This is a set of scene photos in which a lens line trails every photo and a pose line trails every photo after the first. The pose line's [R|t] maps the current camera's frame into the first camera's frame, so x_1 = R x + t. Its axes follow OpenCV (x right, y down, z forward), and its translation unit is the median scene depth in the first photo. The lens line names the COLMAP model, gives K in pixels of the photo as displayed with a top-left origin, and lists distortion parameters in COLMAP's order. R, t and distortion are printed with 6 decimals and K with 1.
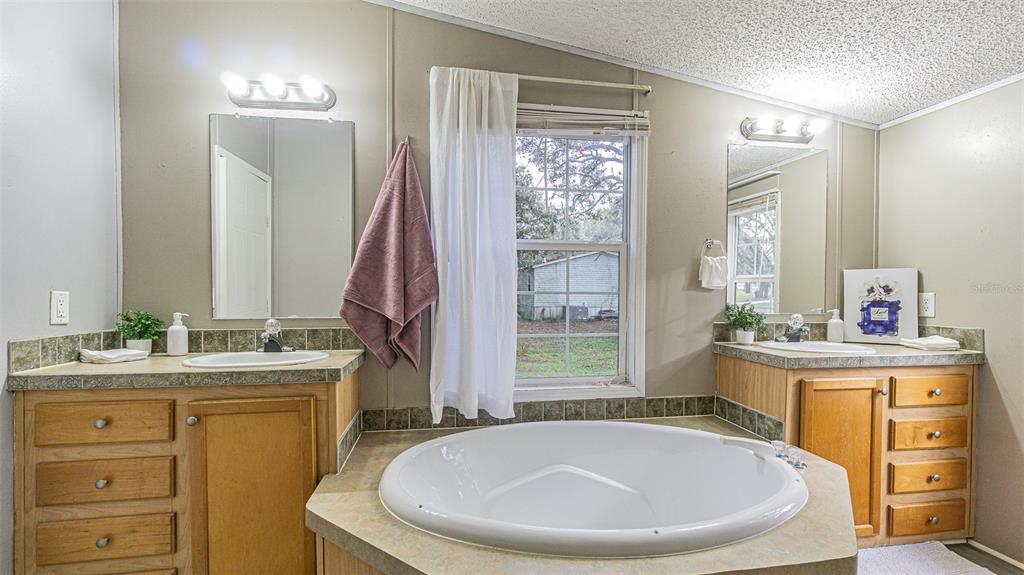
lens RADIAL K [[440.0, 0, 512.6], [0, 440.0, 296.4], [0, 0, 1]] dist [-0.001589, 0.000146]
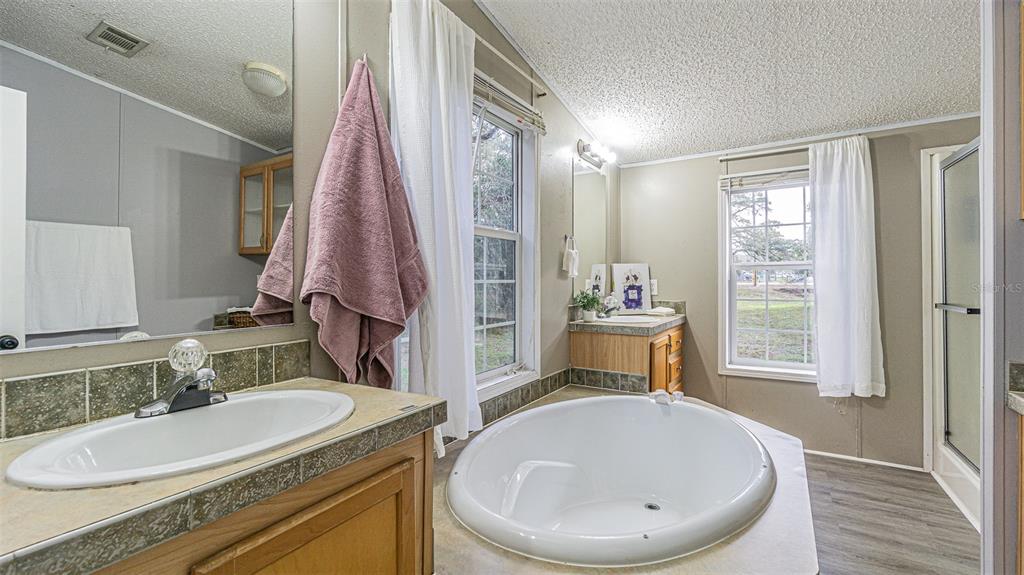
lens RADIAL K [[442.1, 0, 505.8], [0, 442.1, 282.0], [0, 0, 1]] dist [-0.001920, 0.000703]
pose [[0.654889, -0.007063, 0.755692, -0.567386], [0.015076, 0.999879, -0.003719, -0.002113], [-0.755575, 0.013829, 0.654916, 0.363445]]
